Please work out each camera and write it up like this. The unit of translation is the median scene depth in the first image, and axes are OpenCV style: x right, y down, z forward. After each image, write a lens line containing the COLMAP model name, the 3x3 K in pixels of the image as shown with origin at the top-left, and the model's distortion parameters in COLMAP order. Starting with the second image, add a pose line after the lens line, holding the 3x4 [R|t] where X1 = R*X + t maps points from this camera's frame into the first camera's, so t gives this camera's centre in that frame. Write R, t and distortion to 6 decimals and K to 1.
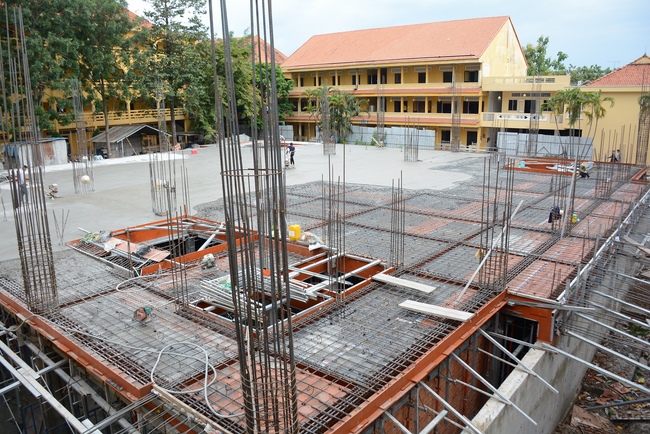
lens RADIAL K [[530.3, 0, 325.0], [0, 530.3, 217.0], [0, 0, 1]] dist [-0.002898, 0.000061]
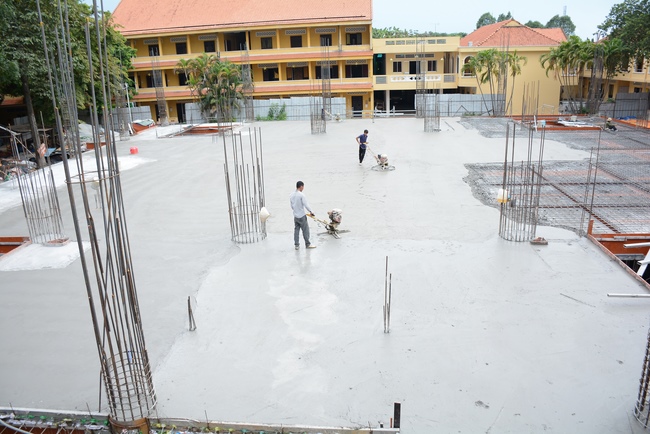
lens RADIAL K [[510.9, 0, 325.0], [0, 510.9, 217.0], [0, 0, 1]] dist [-0.046375, -0.000100]
pose [[0.829272, -0.193057, 0.524439, -0.421161], [0.161462, 0.981183, 0.105881, -0.073274], [-0.535012, -0.003127, 0.844839, 0.336882]]
